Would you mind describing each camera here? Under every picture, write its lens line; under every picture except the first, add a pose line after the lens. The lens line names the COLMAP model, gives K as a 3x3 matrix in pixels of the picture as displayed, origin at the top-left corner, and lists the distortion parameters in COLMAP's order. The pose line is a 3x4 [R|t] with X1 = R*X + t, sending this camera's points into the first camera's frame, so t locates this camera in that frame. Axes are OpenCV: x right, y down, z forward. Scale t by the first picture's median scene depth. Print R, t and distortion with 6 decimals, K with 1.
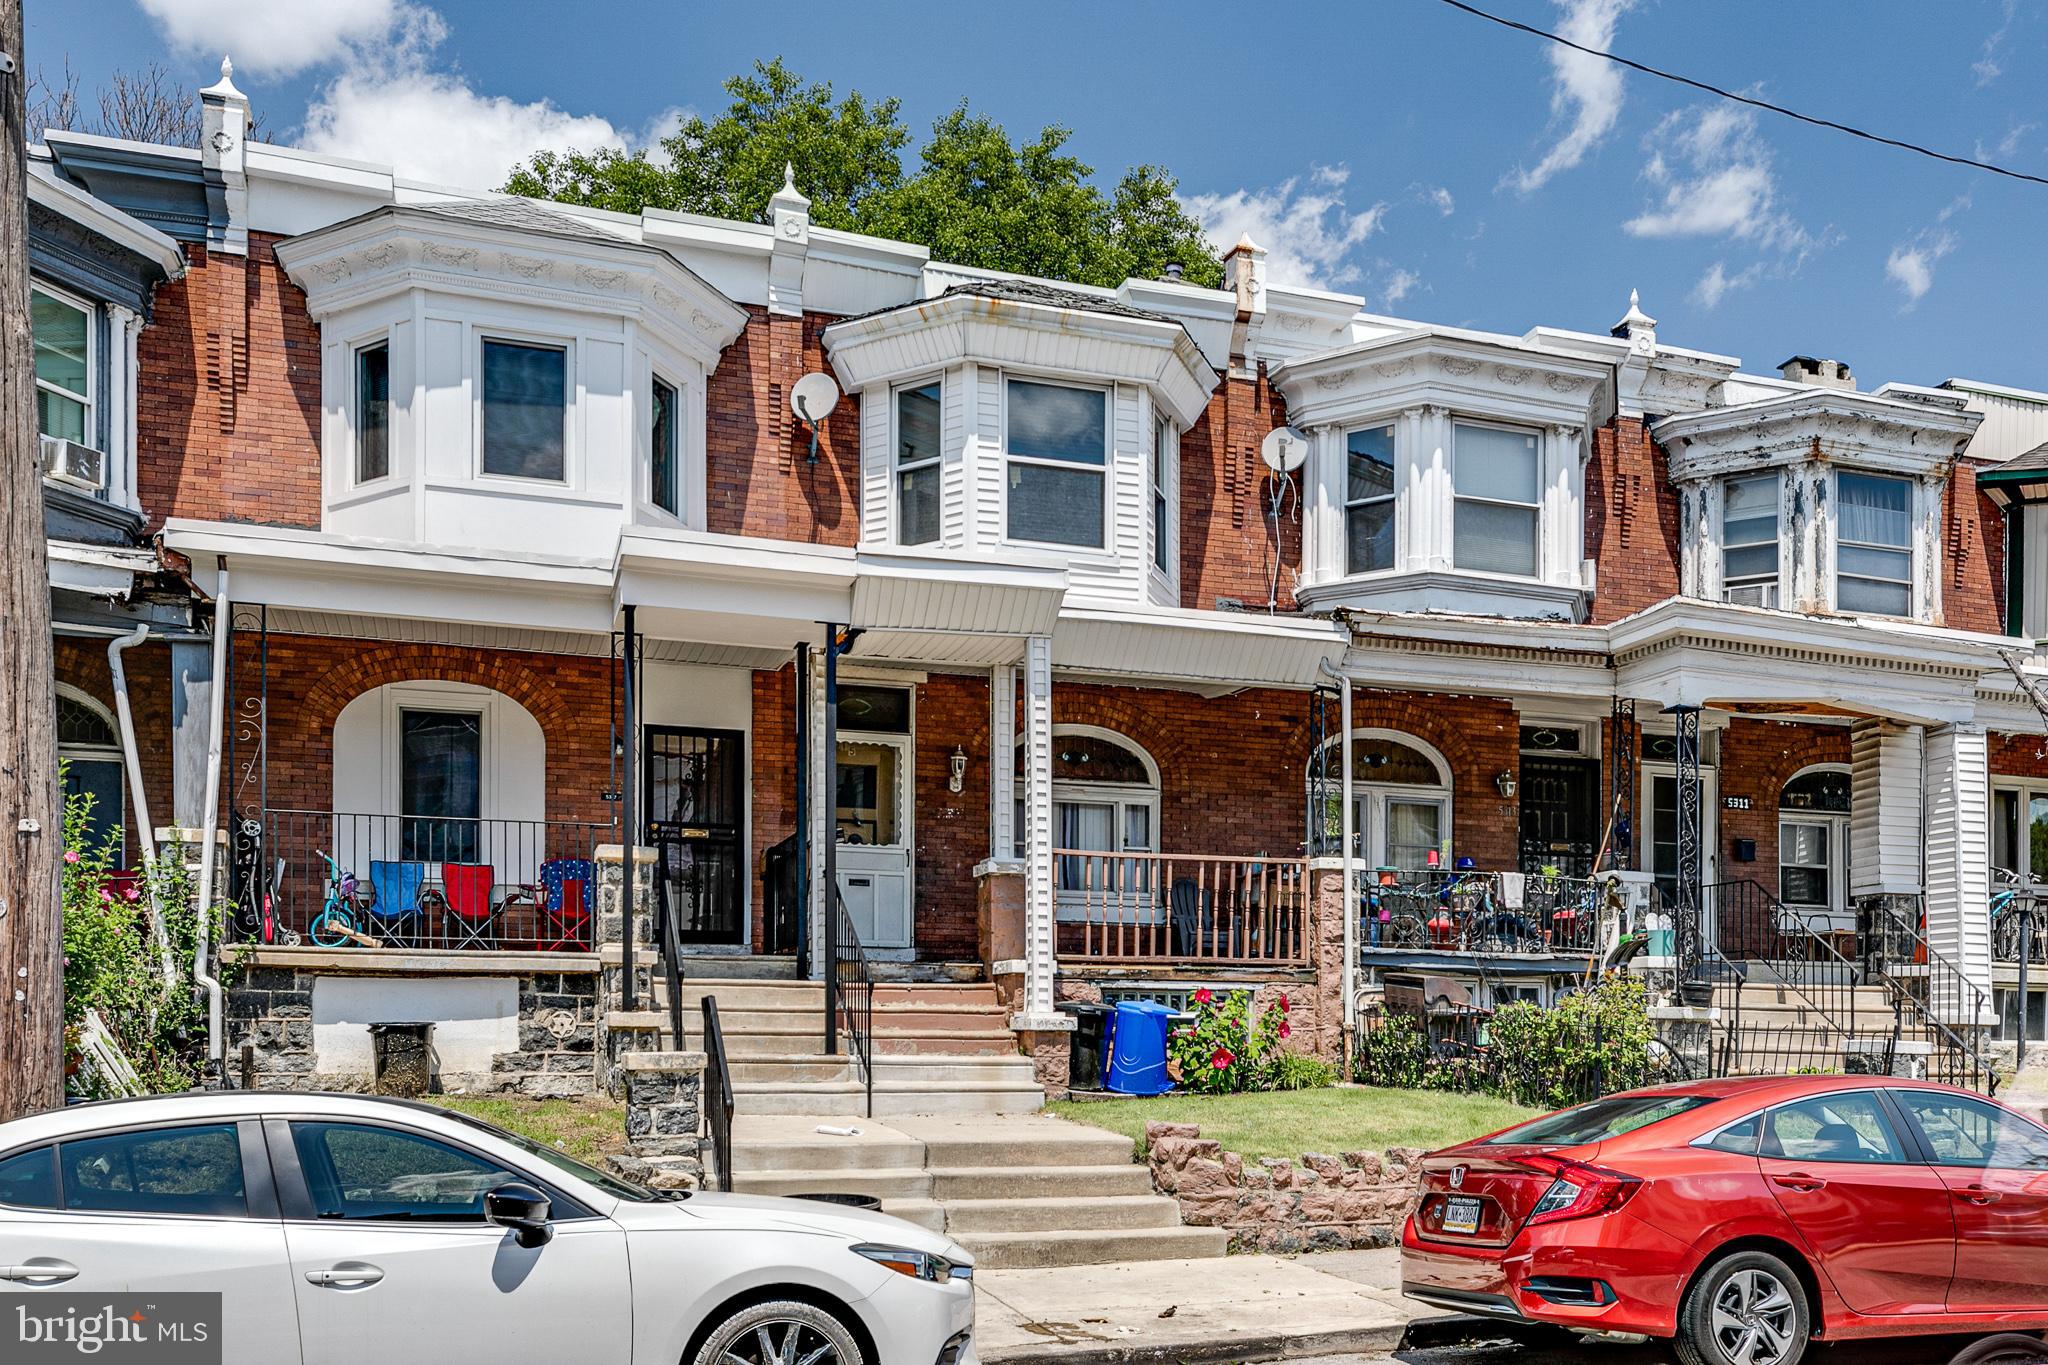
lens RADIAL K [[1516.9, 0, 1033.1], [0, 1516.9, 687.2], [0, 0, 1]] dist [0.013530, 0.001412]
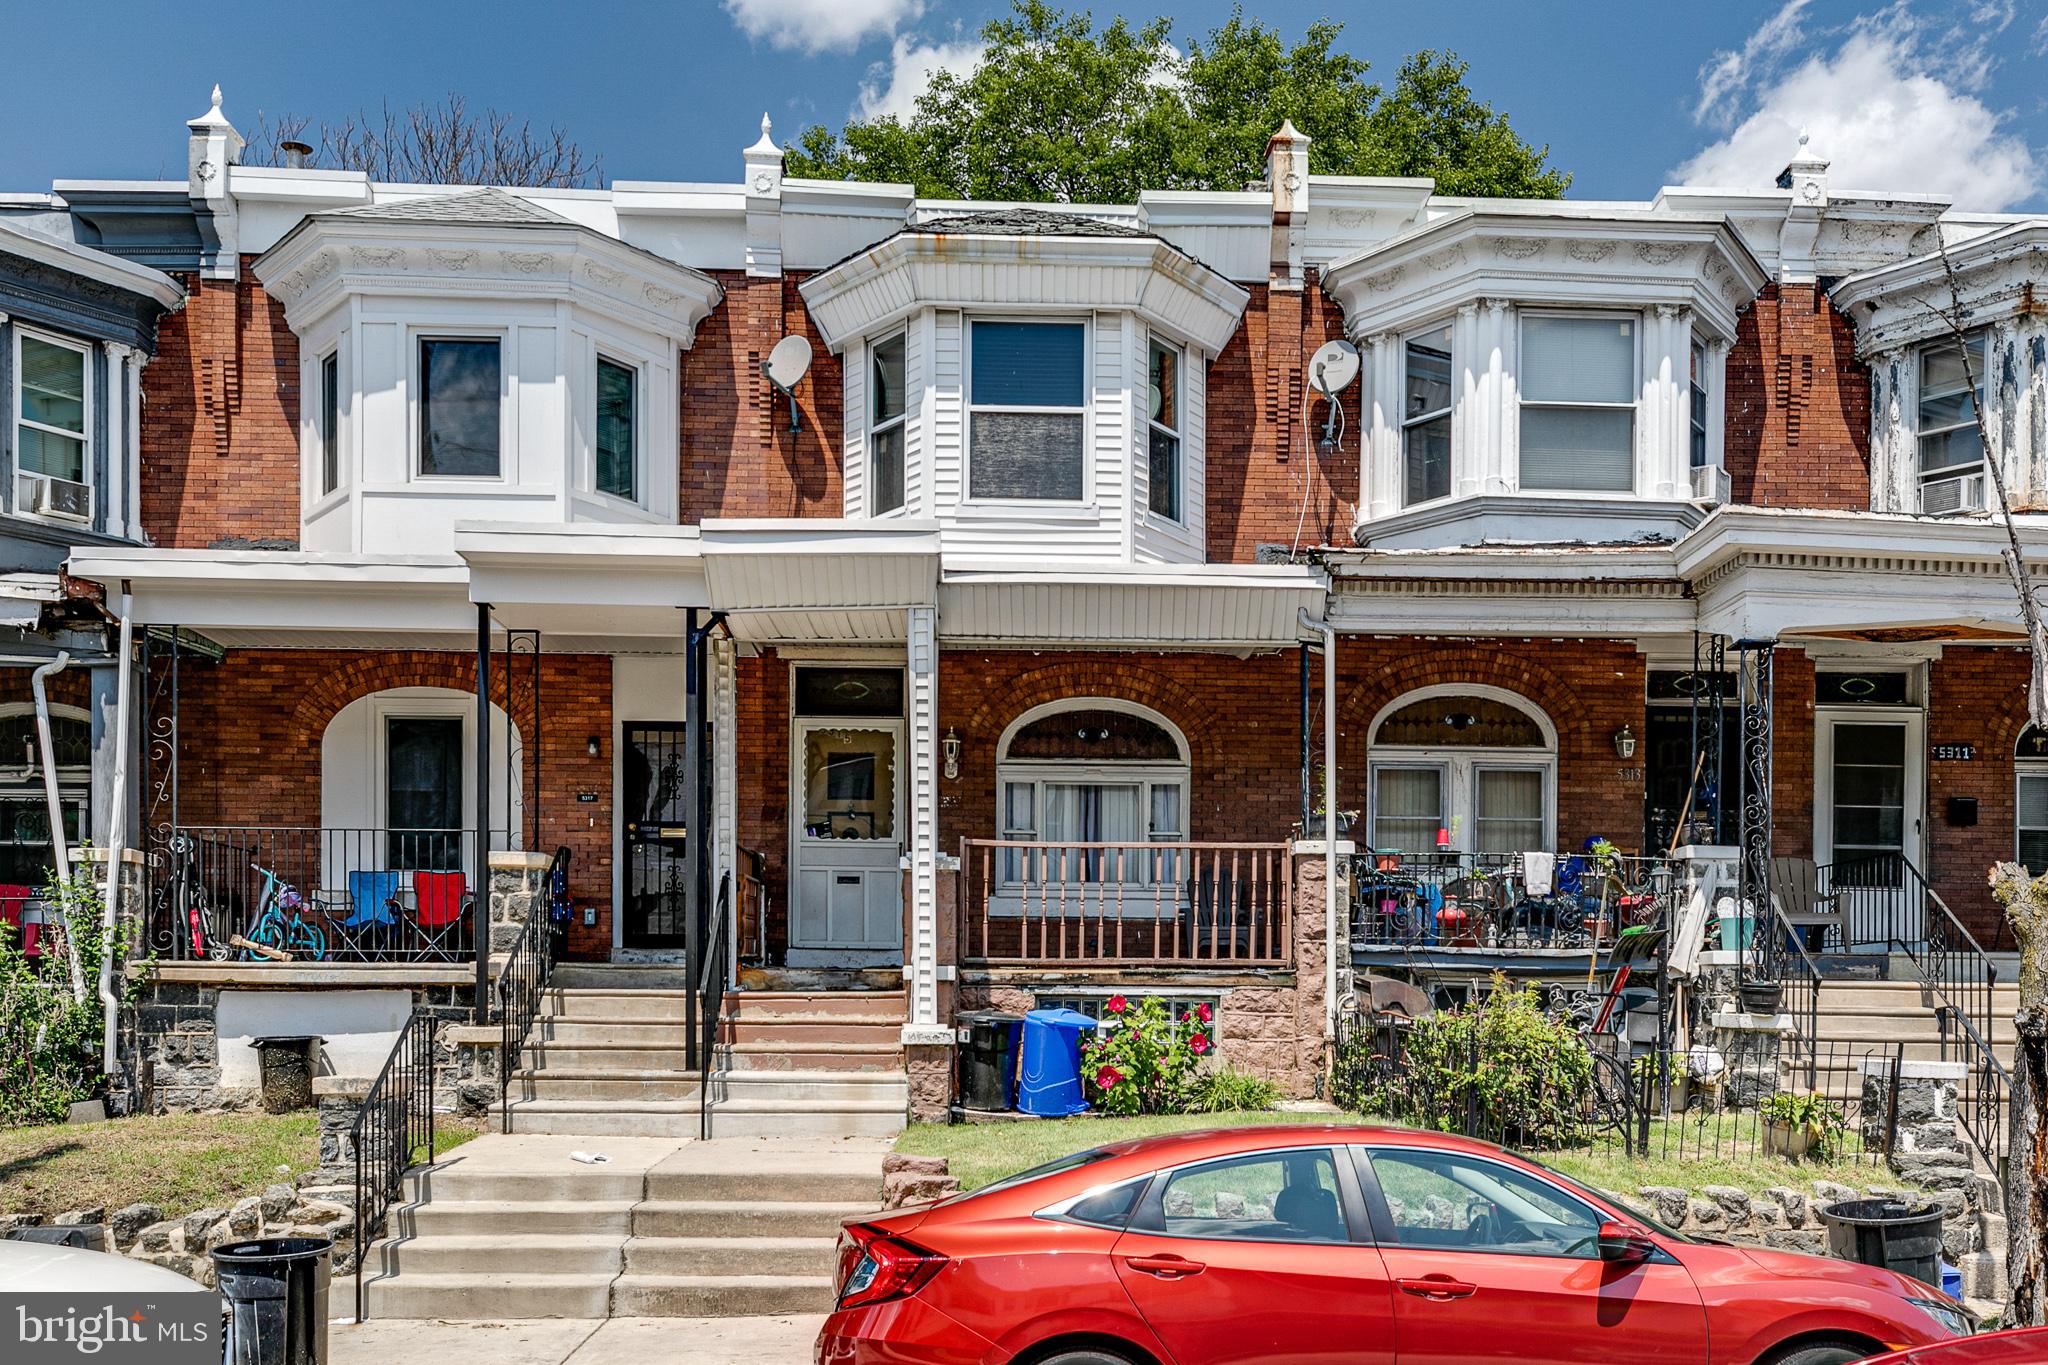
lens RADIAL K [[1623.3, 0, 1030.9], [0, 1623.3, 681.9], [0, 0, 1]] dist [0.012968, 0.000789]
pose [[0.969211, -0.052460, -0.240579, 0.250647], [0.056506, 0.998353, 0.009944, 0.004176], [0.239661, -0.023232, 0.970579, 0.067147]]
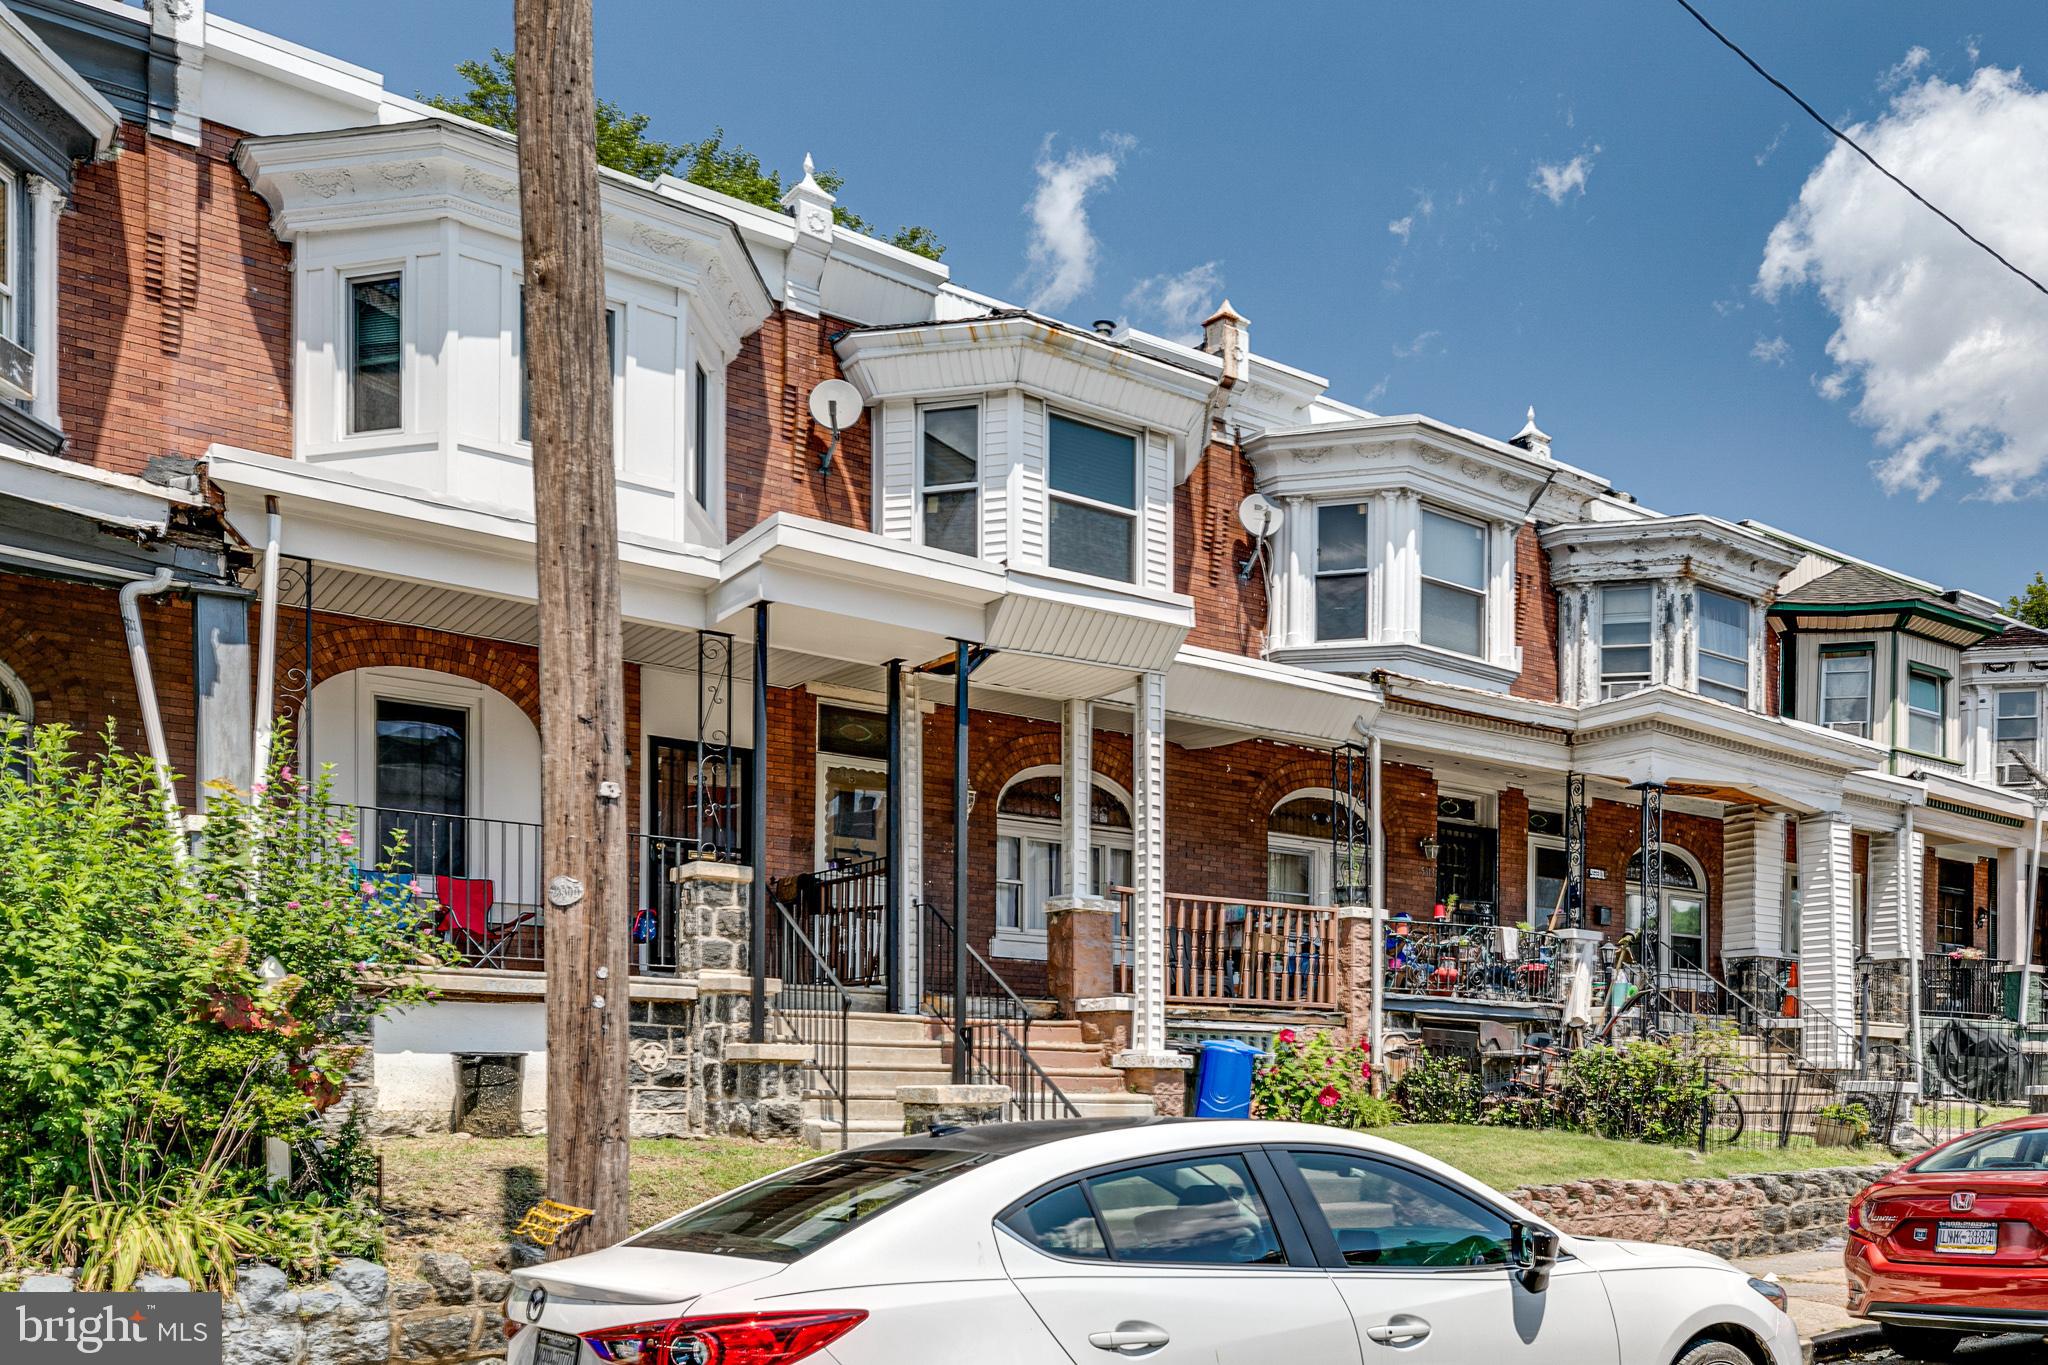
lens RADIAL K [[1458.7, 0, 1081.2], [0, 1458.7, 774.7], [0, 0, 1]] dist [0.006469, 0.004336]
pose [[0.960702, 0.062374, 0.270483, -0.249861], [-0.067236, 0.997699, 0.008738, 0.023637], [-0.269315, -0.026580, 0.962685, 0.079203]]
